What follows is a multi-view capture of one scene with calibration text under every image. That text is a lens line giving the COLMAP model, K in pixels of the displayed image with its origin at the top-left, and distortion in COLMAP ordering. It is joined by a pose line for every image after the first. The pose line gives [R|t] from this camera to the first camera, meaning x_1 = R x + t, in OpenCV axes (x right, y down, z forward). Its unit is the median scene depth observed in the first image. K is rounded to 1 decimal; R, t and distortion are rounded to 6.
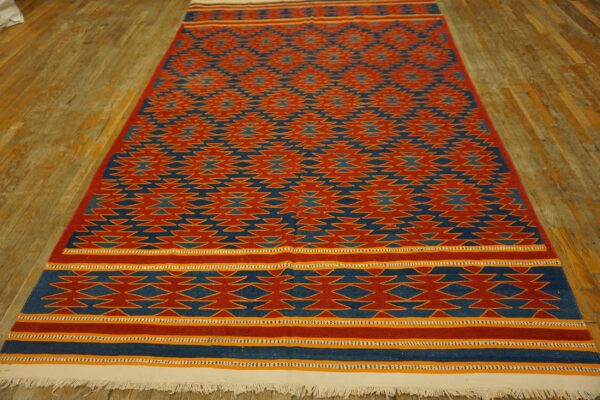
lens RADIAL K [[401.4, 0, 299.9], [0, 401.4, 192.8], [0, 0, 1]] dist [-0.044218, 0.040260]
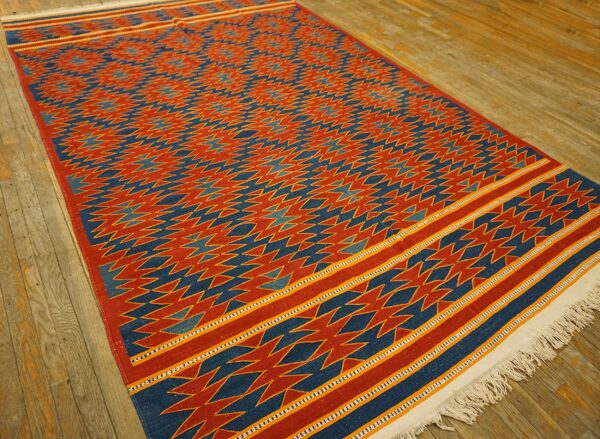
lens RADIAL K [[433.4, 0, 270.1], [0, 433.4, 219.5], [0, 0, 1]] dist [-0.047684, 0.044085]
pose [[-0.837883, 0.378365, -0.393435, 0.533858], [-0.411475, 0.035787, 0.910718, -1.286926], [0.358664, 0.924964, 0.125702, 1.331562]]
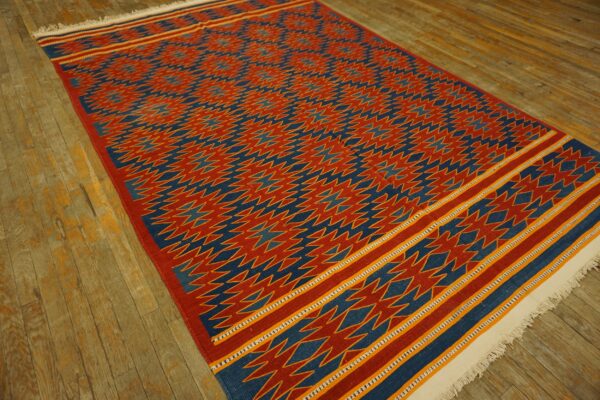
lens RADIAL K [[401.4, 0, 299.9], [0, 401.4, 192.8], [0, 0, 1]] dist [-0.044218, 0.040260]
pose [[0.798449, -0.380313, 0.466735, -0.581283], [0.394882, 0.915995, 0.070858, -0.079288], [-0.454475, 0.127729, 0.881554, 0.194073]]
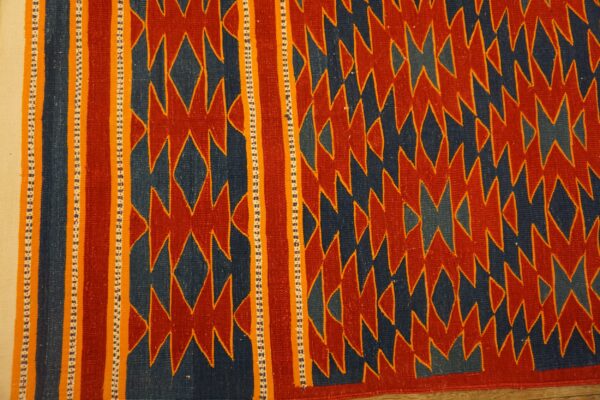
lens RADIAL K [[401.4, 0, 299.9], [0, 401.4, 192.8], [0, 0, 1]] dist [-0.044218, 0.040260]
pose [[0.073802, 0.995889, -0.052520, 0.330535], [-0.770738, 0.090378, 0.630710, -0.124445], [0.632864, -0.006069, 0.774239, 0.506865]]
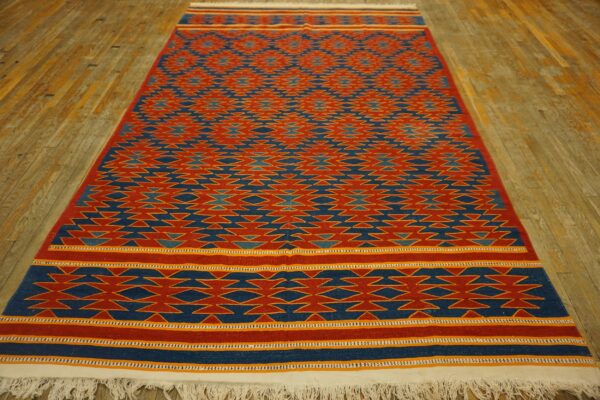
lens RADIAL K [[401.4, 0, 299.9], [0, 401.4, 192.8], [0, 0, 1]] dist [-0.044218, 0.040260]
pose [[-0.999140, 0.037330, 0.018036, -0.004216], [0.017047, -0.026633, 0.999500, -1.475516], [0.037792, 0.998948, 0.025974, 1.403673]]
